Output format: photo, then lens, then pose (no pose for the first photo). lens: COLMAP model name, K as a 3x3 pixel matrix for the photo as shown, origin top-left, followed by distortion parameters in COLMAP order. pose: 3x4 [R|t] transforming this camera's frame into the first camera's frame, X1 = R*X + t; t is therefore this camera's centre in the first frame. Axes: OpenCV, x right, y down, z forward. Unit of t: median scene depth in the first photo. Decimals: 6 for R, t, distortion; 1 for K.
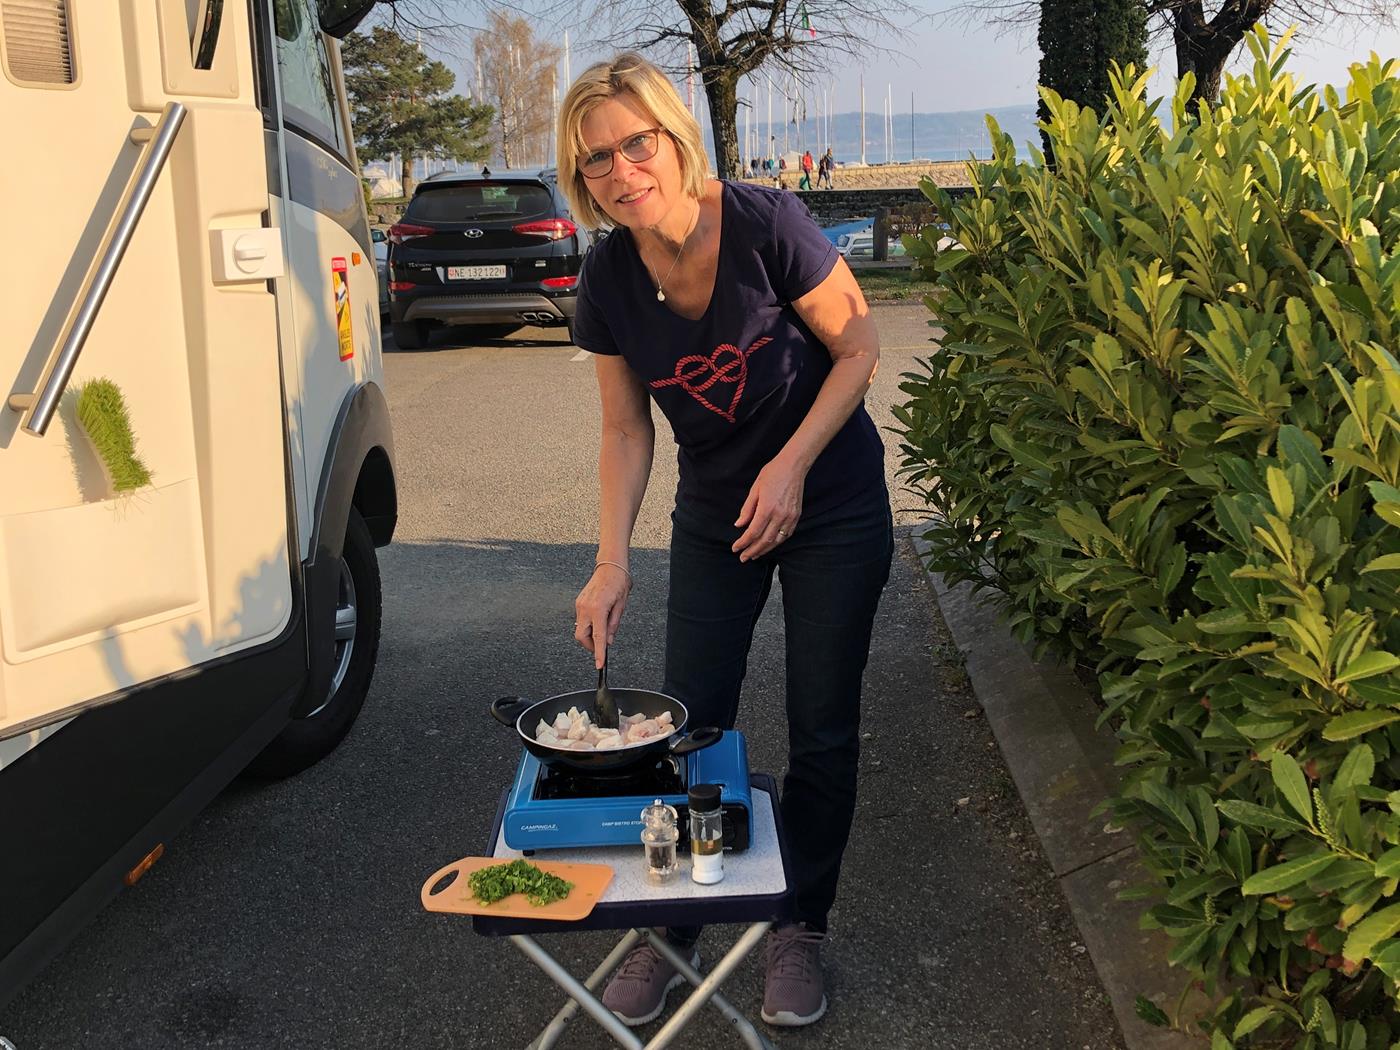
lens RADIAL K [[1135.1, 0, 697.8], [0, 1135.1, 524.5], [0, 0, 1]] dist [0.005241, 0.001482]
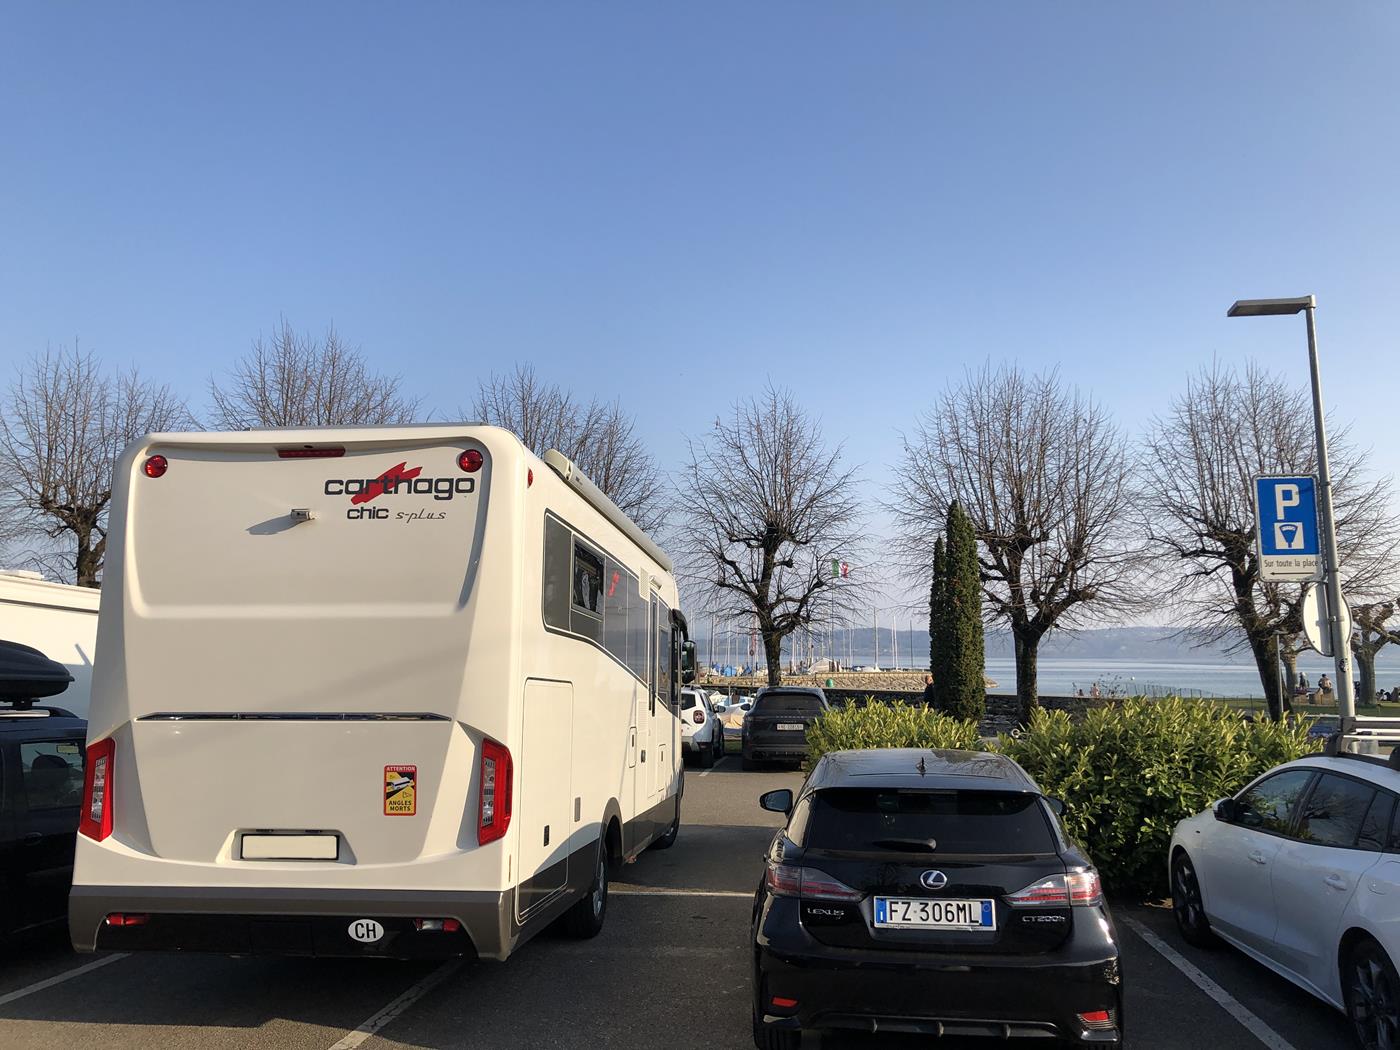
lens RADIAL K [[1135.1, 0, 697.8], [0, 1135.1, 524.6], [0, 0, 1]] dist [0.005241, 0.001482]
pose [[0.998057, 0.040848, -0.047049, -0.021726], [-0.056285, 0.914939, -0.399648, 0.198815], [0.026722, 0.401519, 0.915461, -0.805719]]
